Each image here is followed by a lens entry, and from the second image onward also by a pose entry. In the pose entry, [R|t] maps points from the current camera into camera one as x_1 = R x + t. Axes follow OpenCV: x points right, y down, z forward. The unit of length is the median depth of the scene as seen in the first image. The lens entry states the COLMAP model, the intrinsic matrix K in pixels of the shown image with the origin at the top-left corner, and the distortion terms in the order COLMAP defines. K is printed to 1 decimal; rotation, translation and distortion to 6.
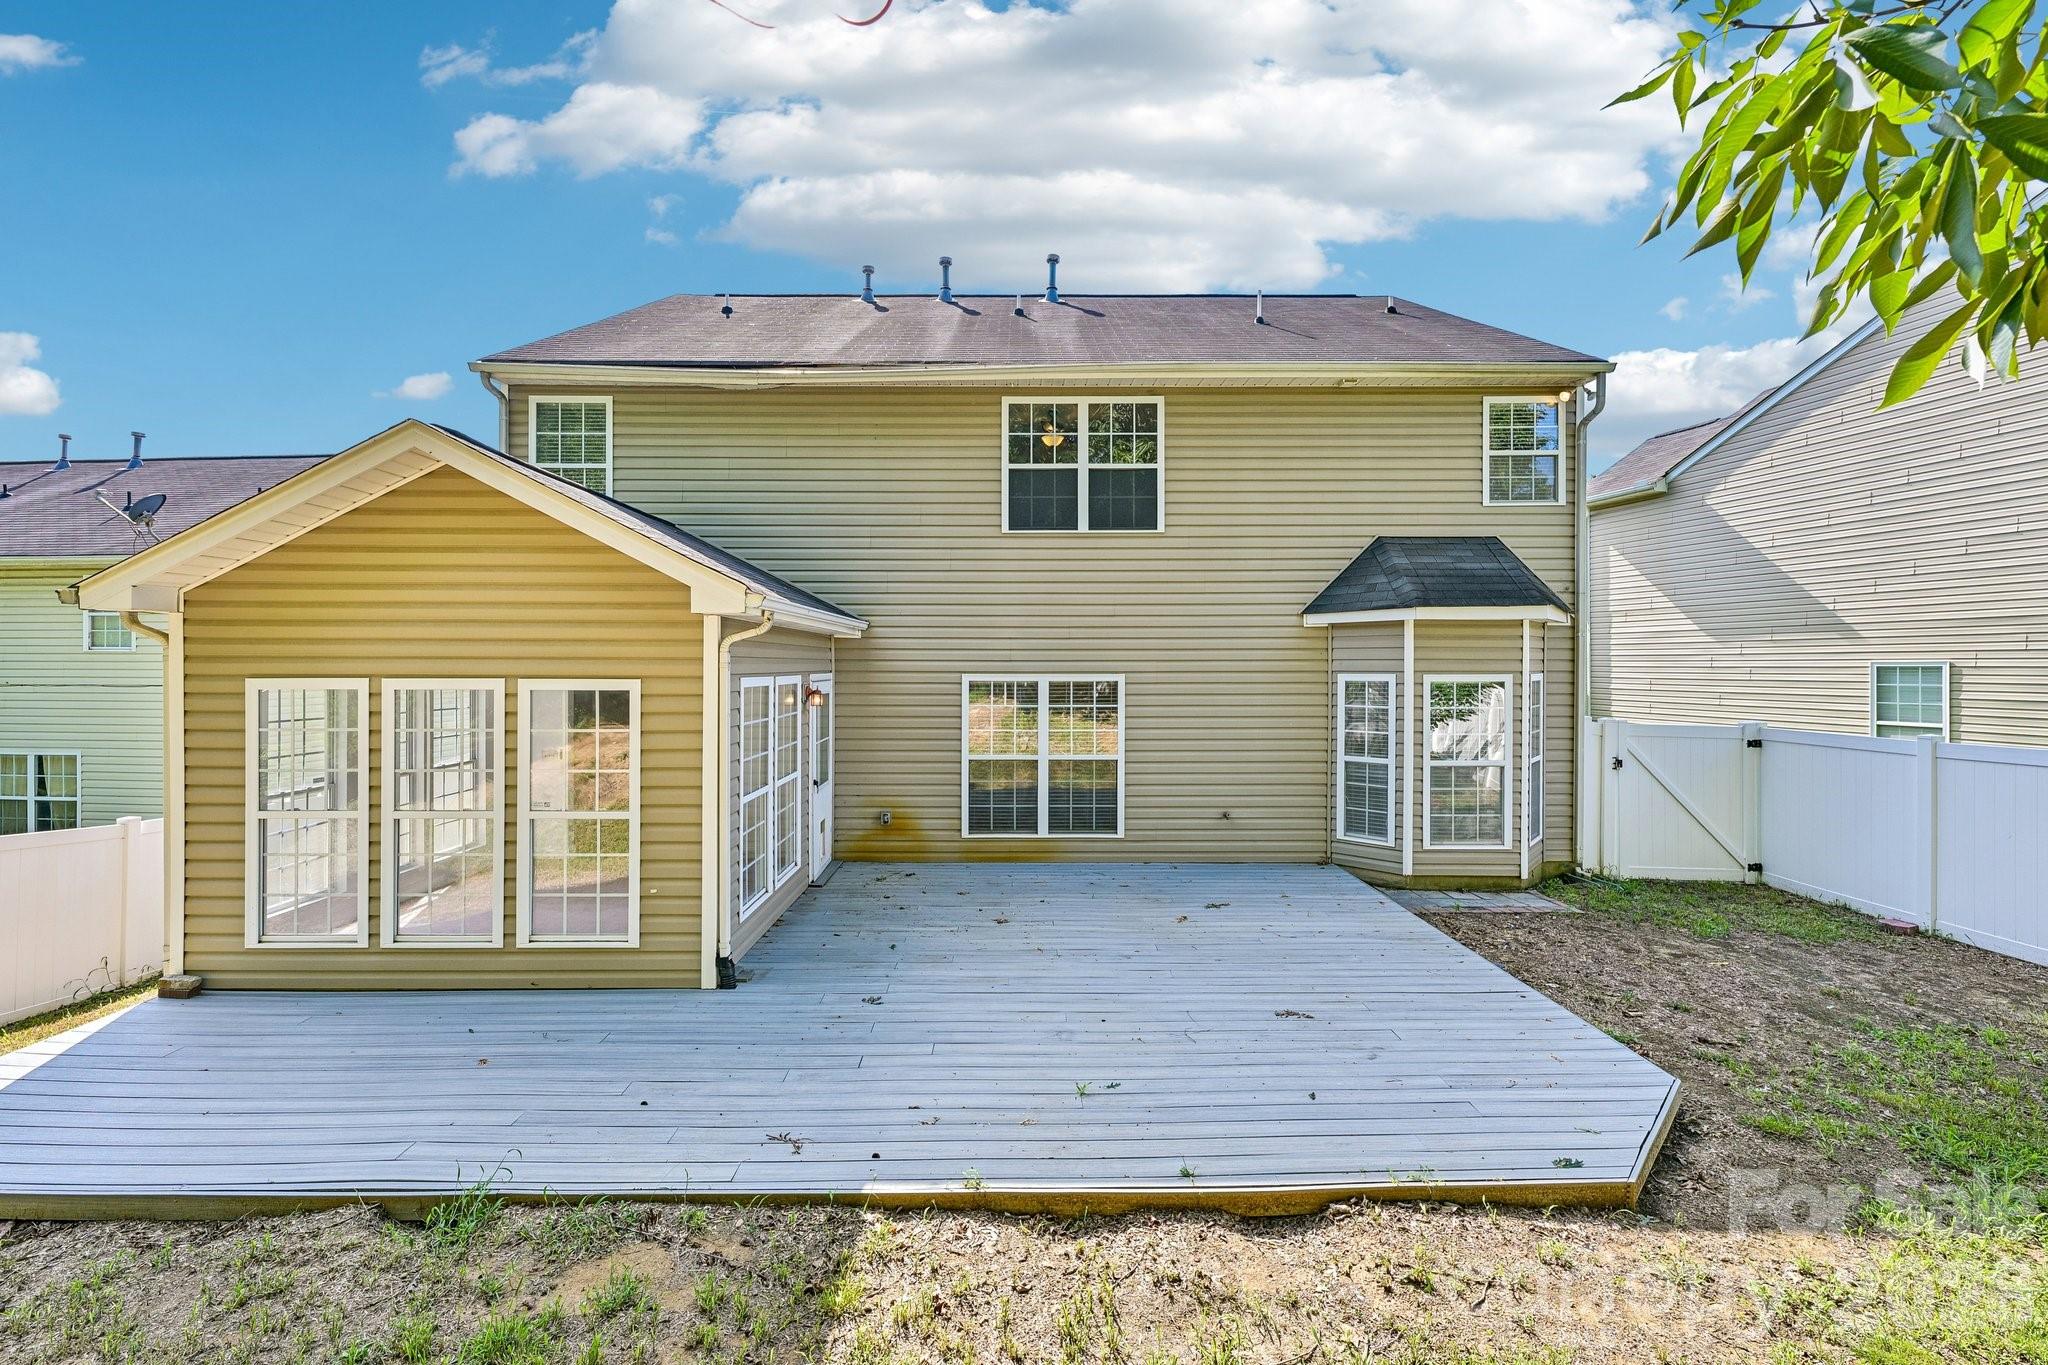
lens RADIAL K [[822.5, 0, 1023.7], [0, 822.5, 677.6], [0, 0, 1]] dist [-0.002730, -0.000180]
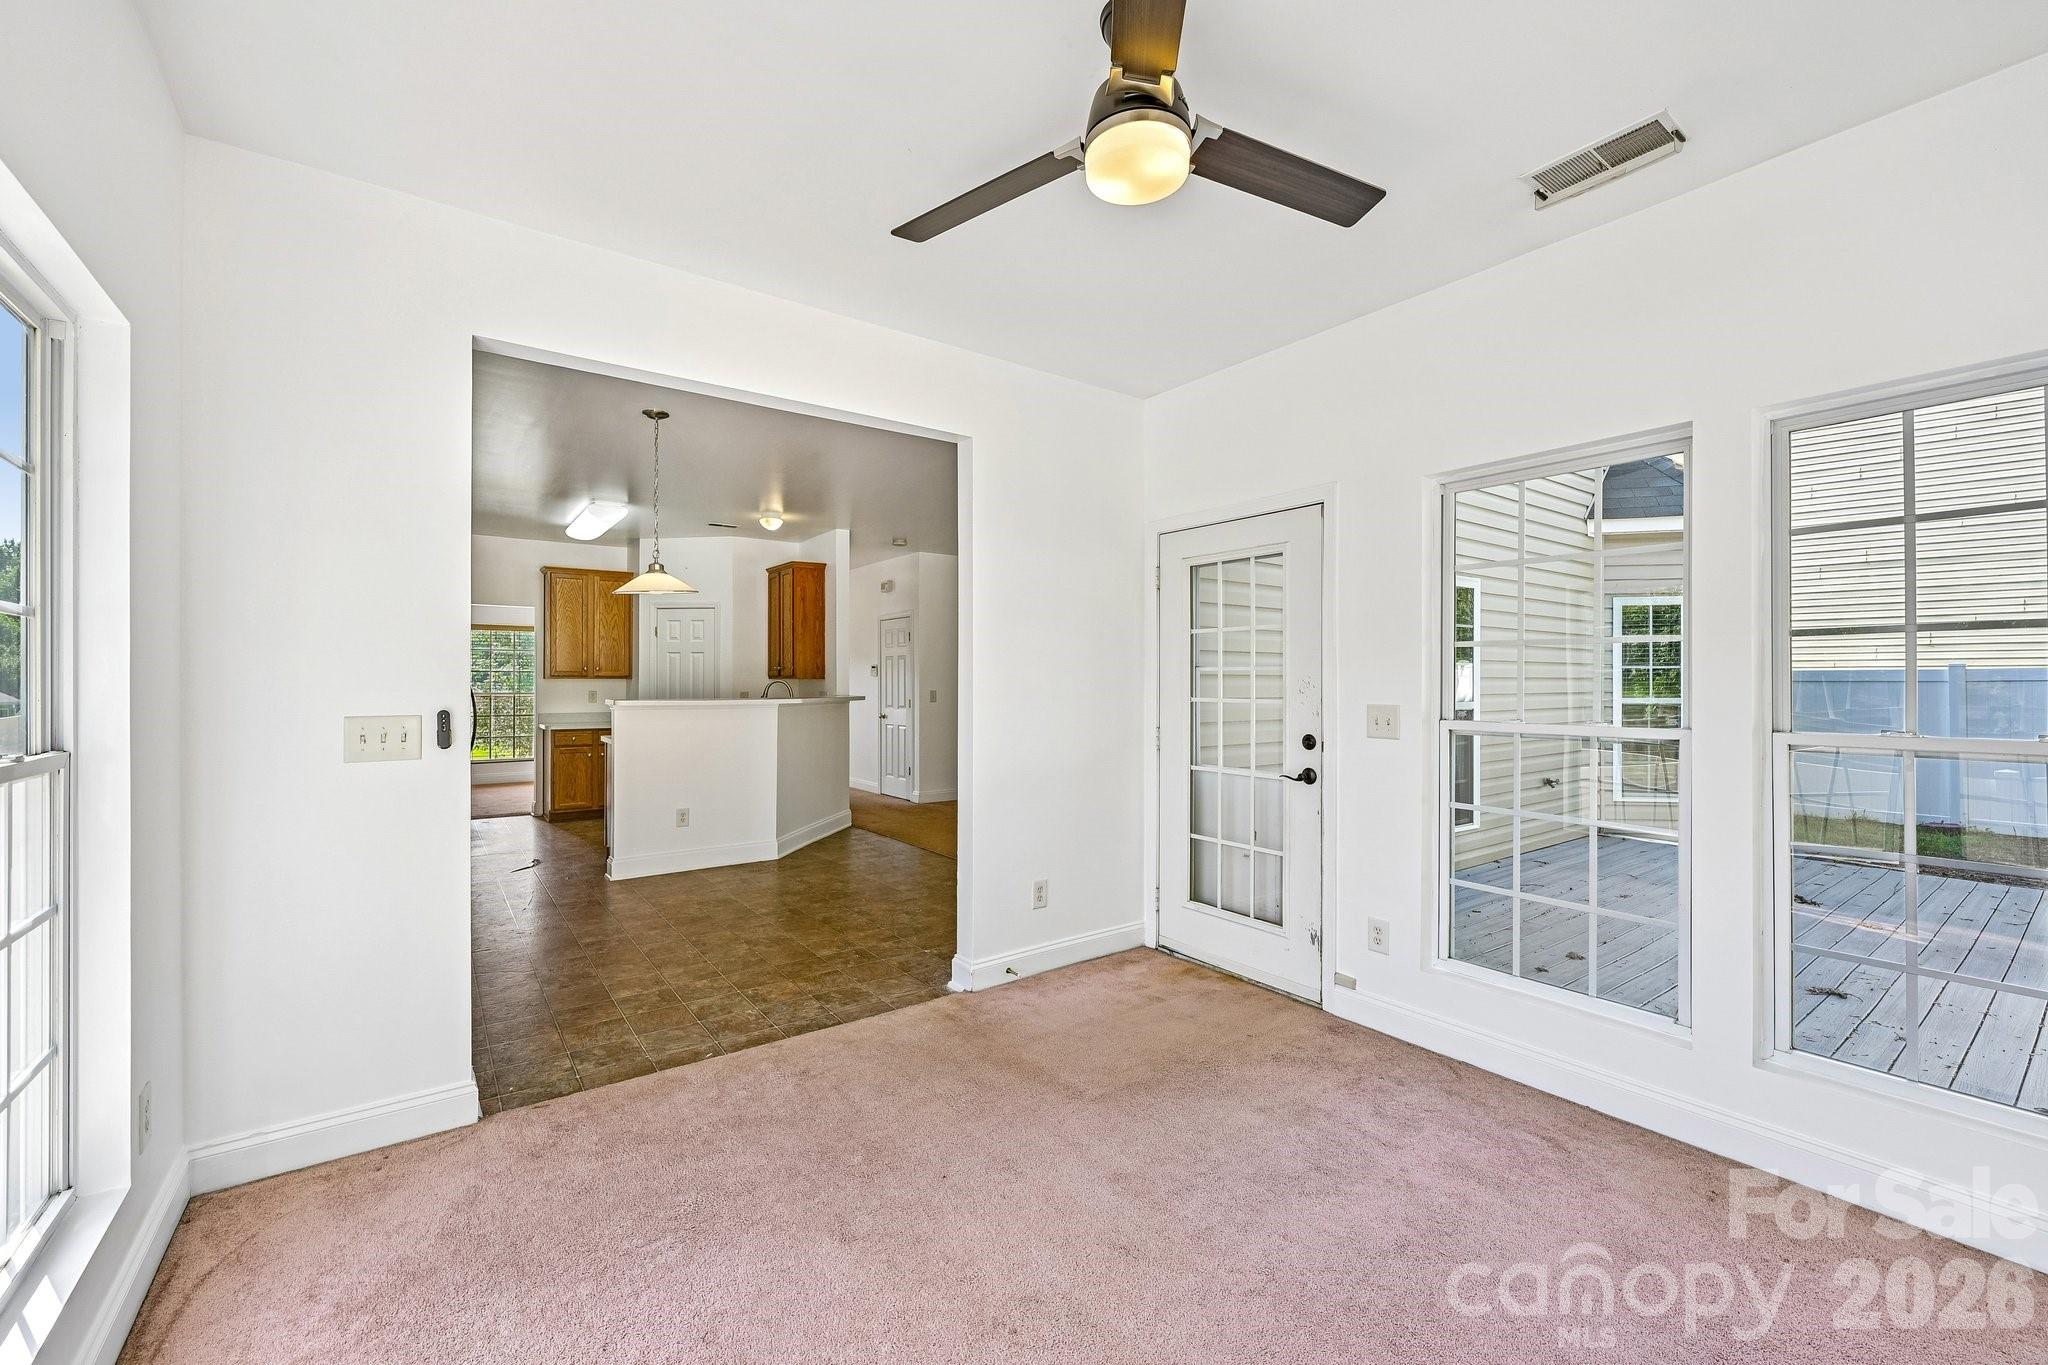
lens RADIAL K [[828.0, 0, 1028.2], [0, 828.0, 685.8], [0, 0, 1]] dist [-0.000032, -0.000018]
pose [[0.808947, -0.003548, 0.587870, -0.565167], [0.006760, 0.999972, -0.003267, 0.082020], [-0.587842, 0.006617, 0.808949, 0.680521]]
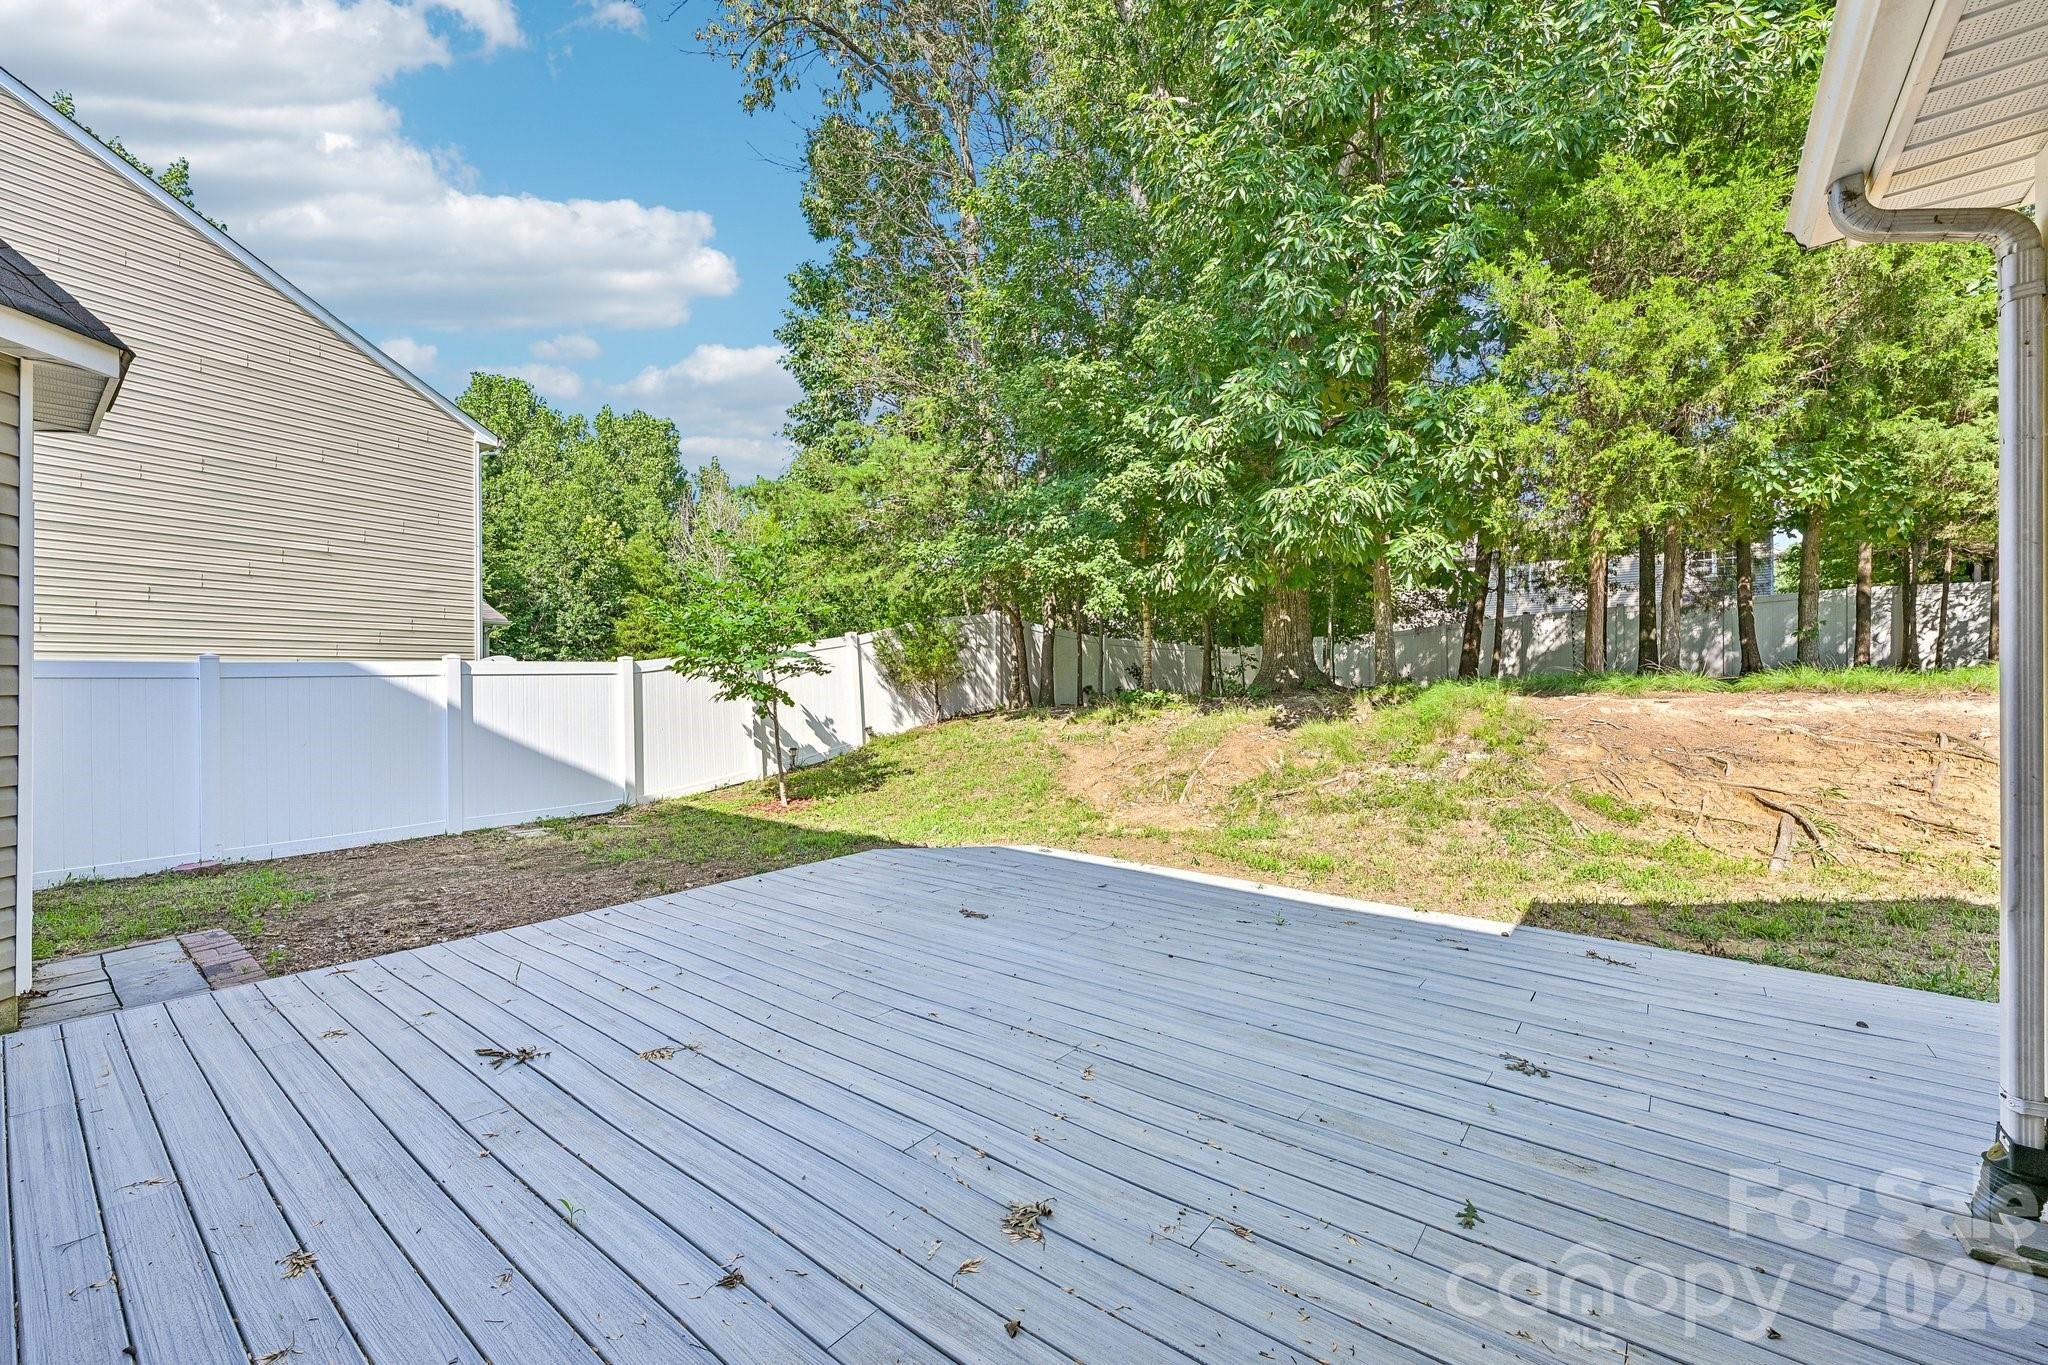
lens RADIAL K [[828.0, 0, 1028.2], [0, 828.0, 685.8], [0, 0, 1]] dist [-0.000032, -0.000018]
pose [[-0.777035, 0.000437, 0.629457, -0.158469], [0.008913, 0.999907, 0.010308, 0.086543], [-0.629394, 0.013620, -0.776967, 0.948554]]
